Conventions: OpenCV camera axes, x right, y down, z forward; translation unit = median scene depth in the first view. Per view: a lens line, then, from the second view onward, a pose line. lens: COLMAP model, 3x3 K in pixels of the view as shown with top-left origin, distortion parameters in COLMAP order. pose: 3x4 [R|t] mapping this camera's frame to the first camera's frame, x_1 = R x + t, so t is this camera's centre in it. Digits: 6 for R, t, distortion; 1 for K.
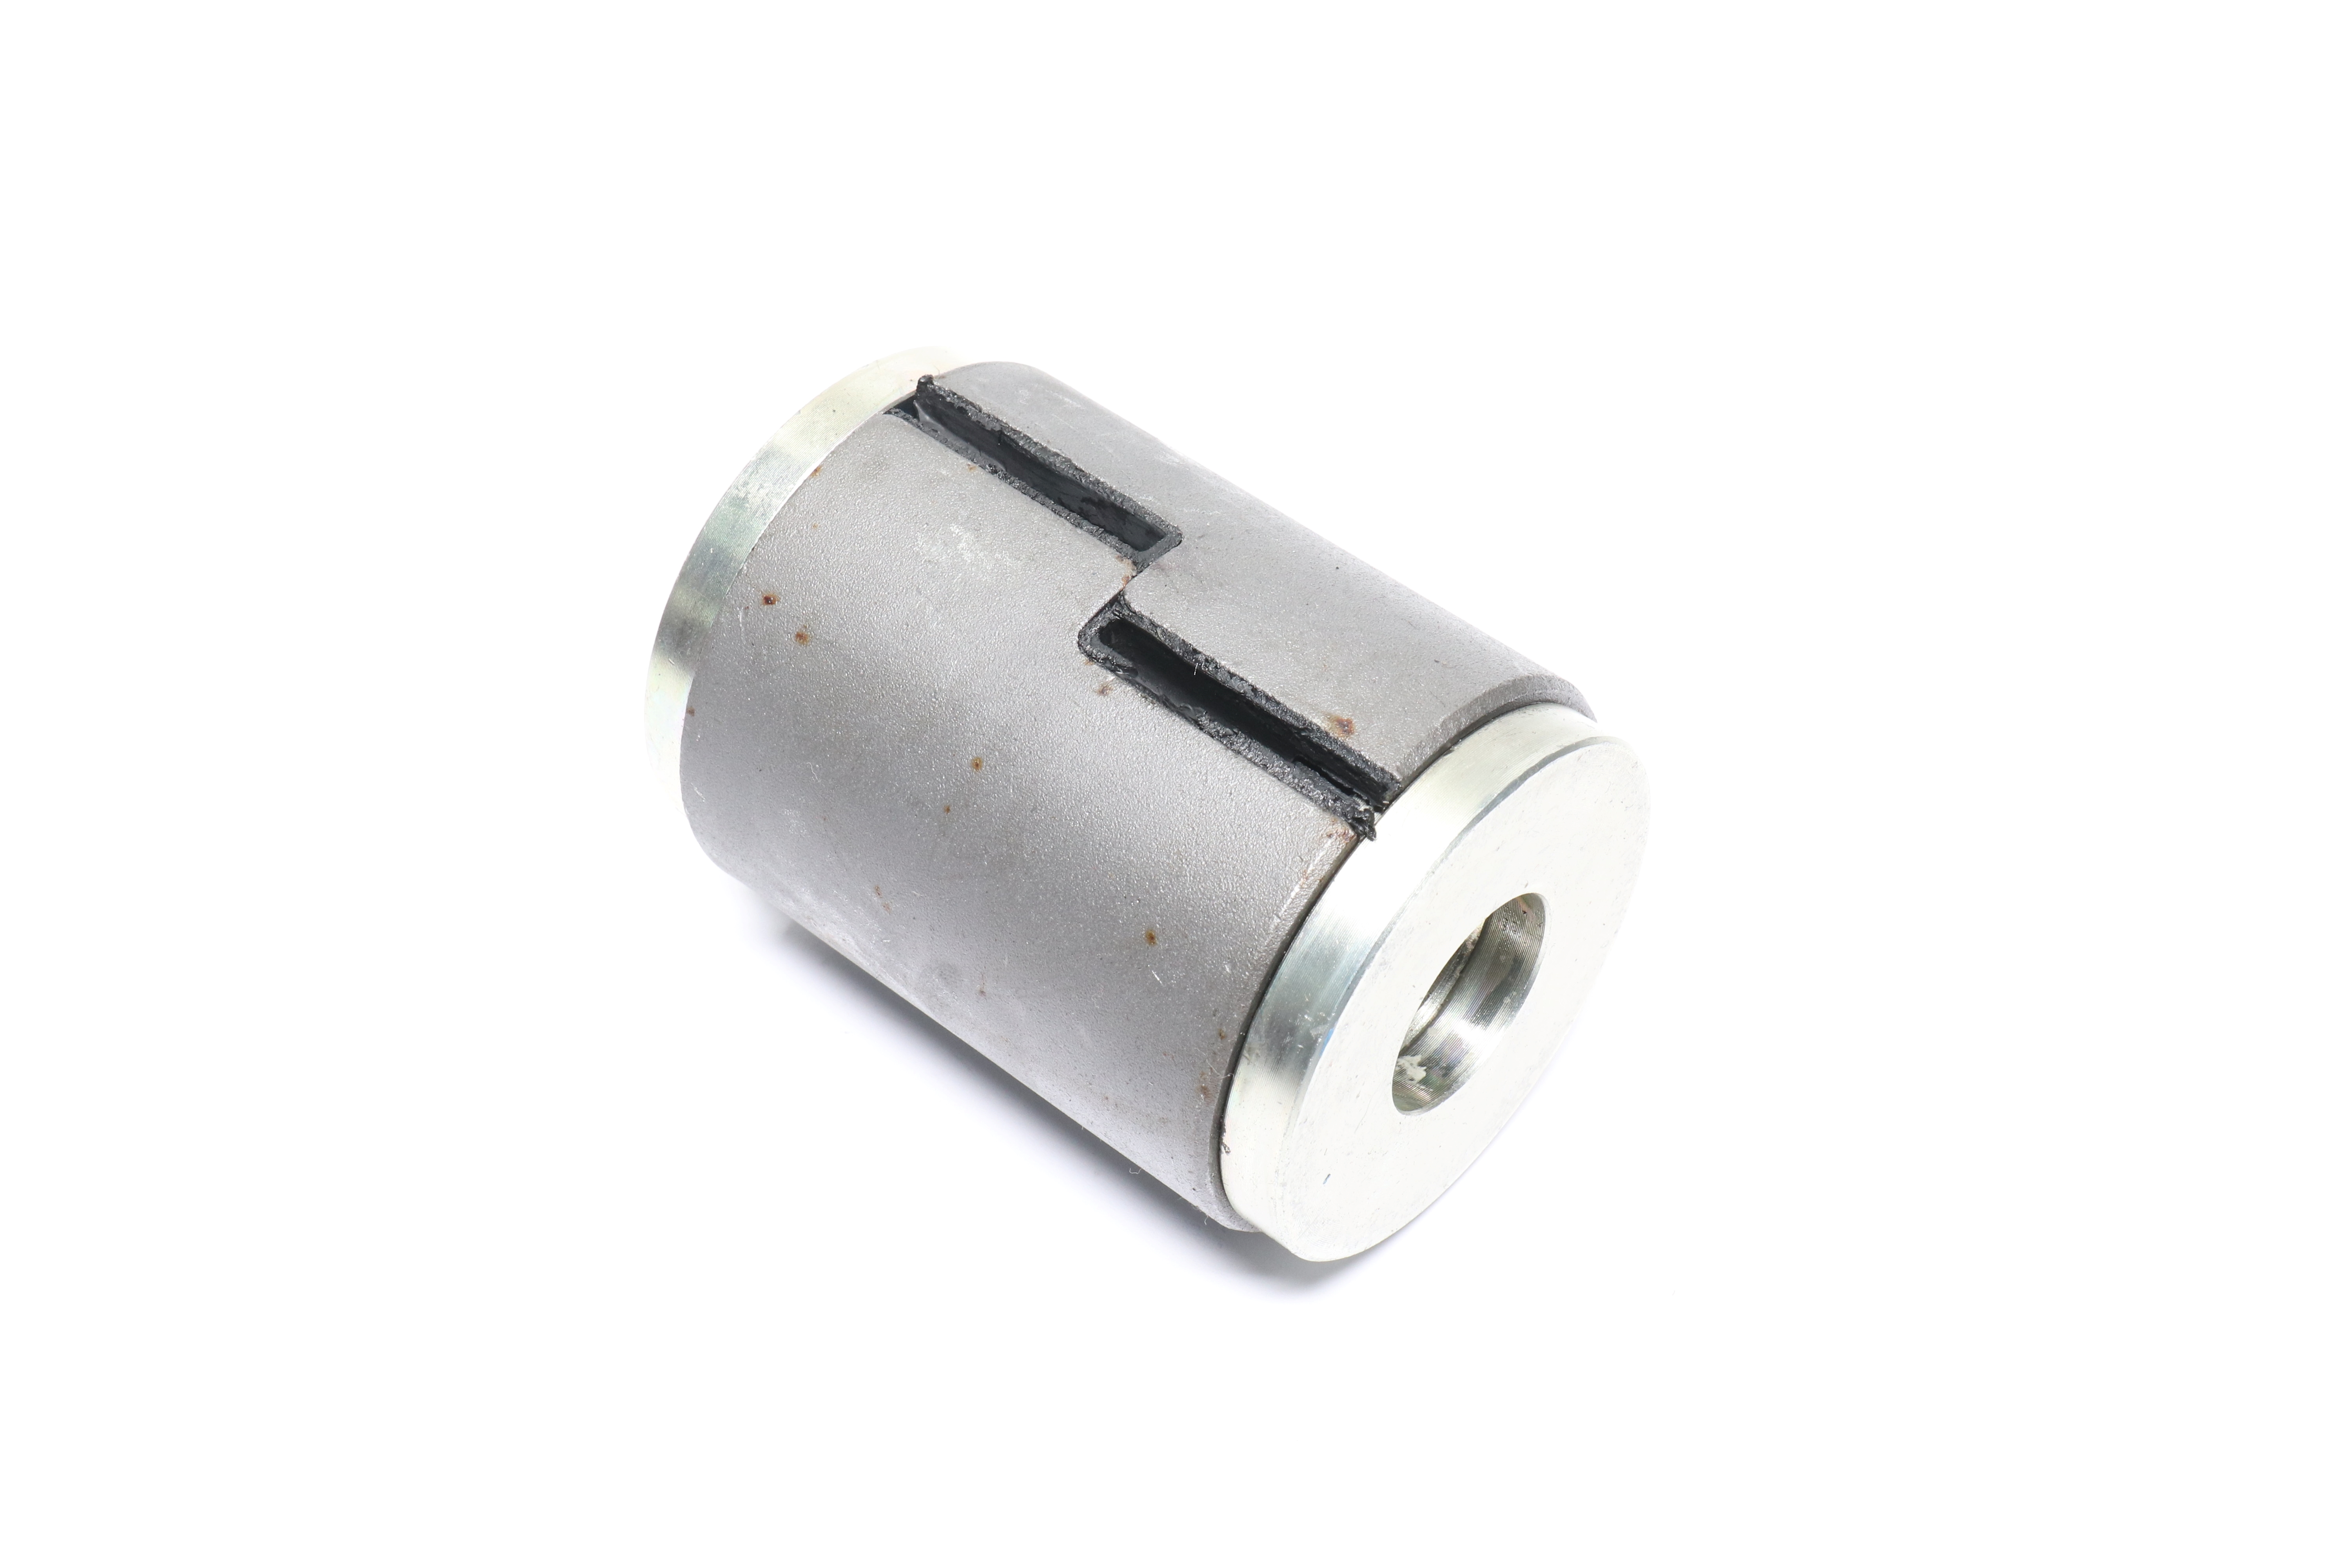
lens RADIAL K [[3846.5, 0, 1178.2], [0, 3846.5, 783.5], [0, 0, 1]] dist [0.351449, 0.000000]
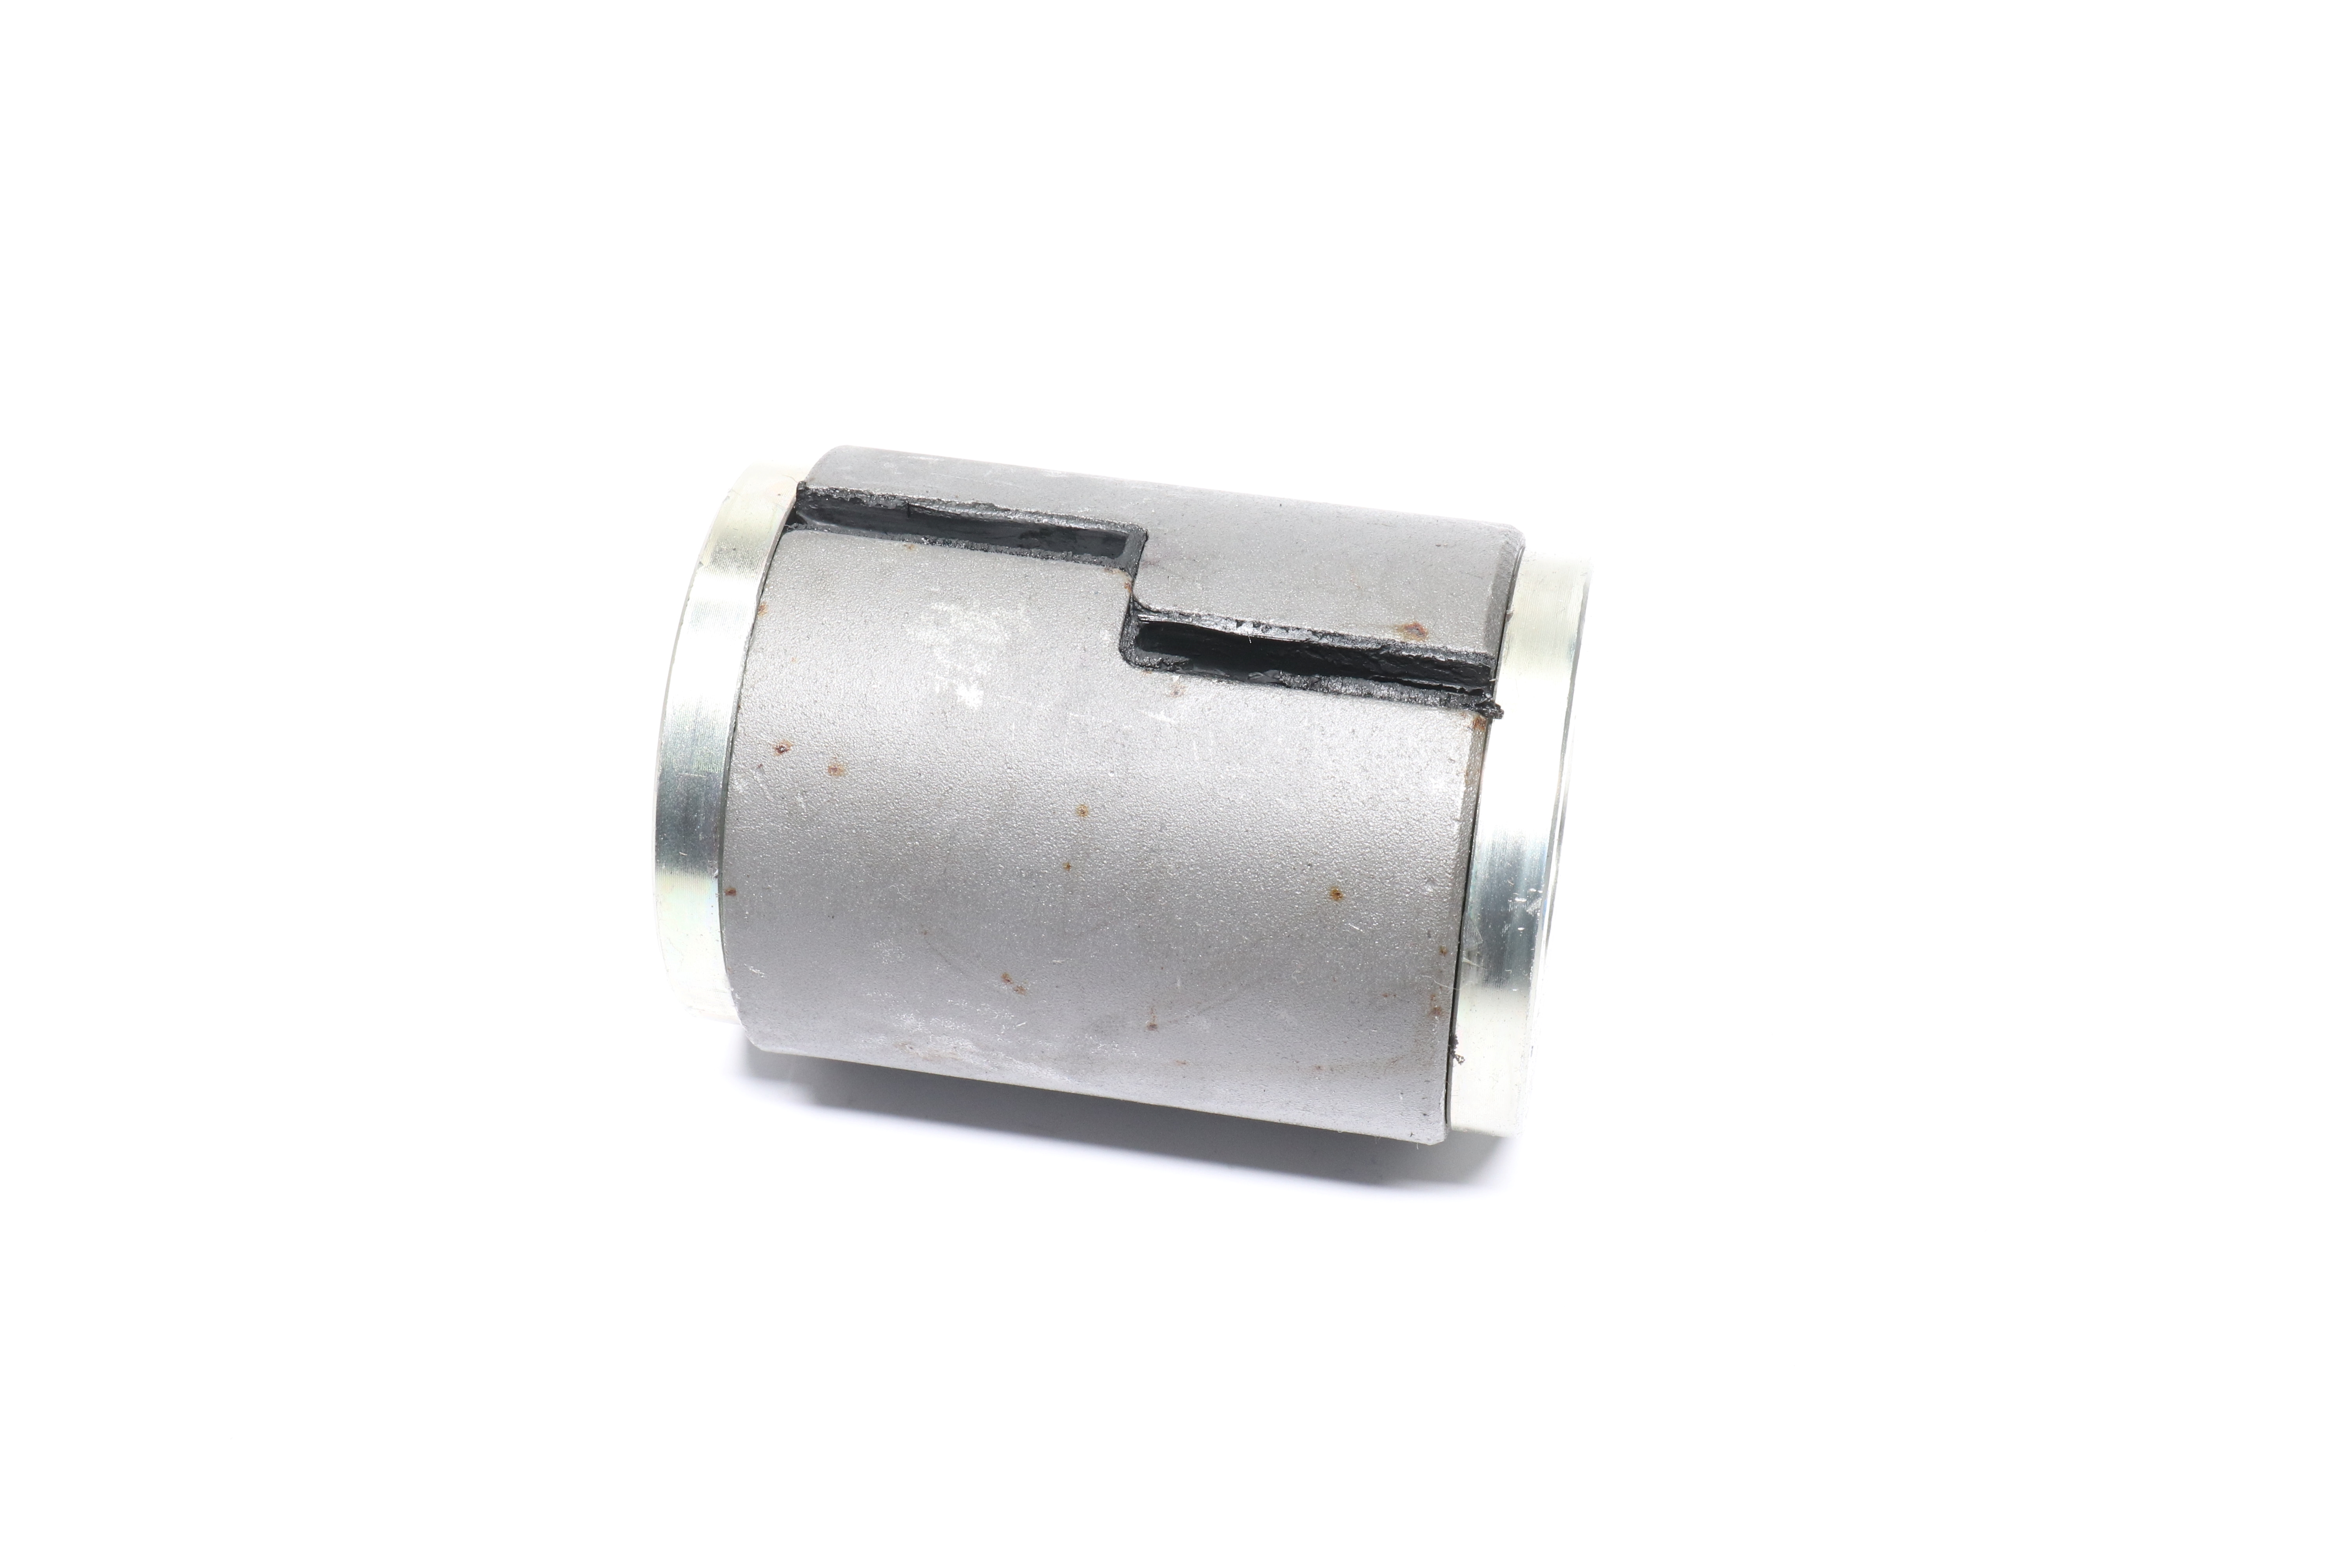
lens RADIAL K [[3846.5, 0, 1199.8], [0, 3846.5, 785.4], [0, 0, 1]] dist [0.351449, 0.000000]
pose [[0.845874, -0.380579, 0.373706, -0.393471], [0.382874, 0.921041, 0.071355, -0.070082], [-0.371355, 0.082725, 0.924798, 0.073697]]
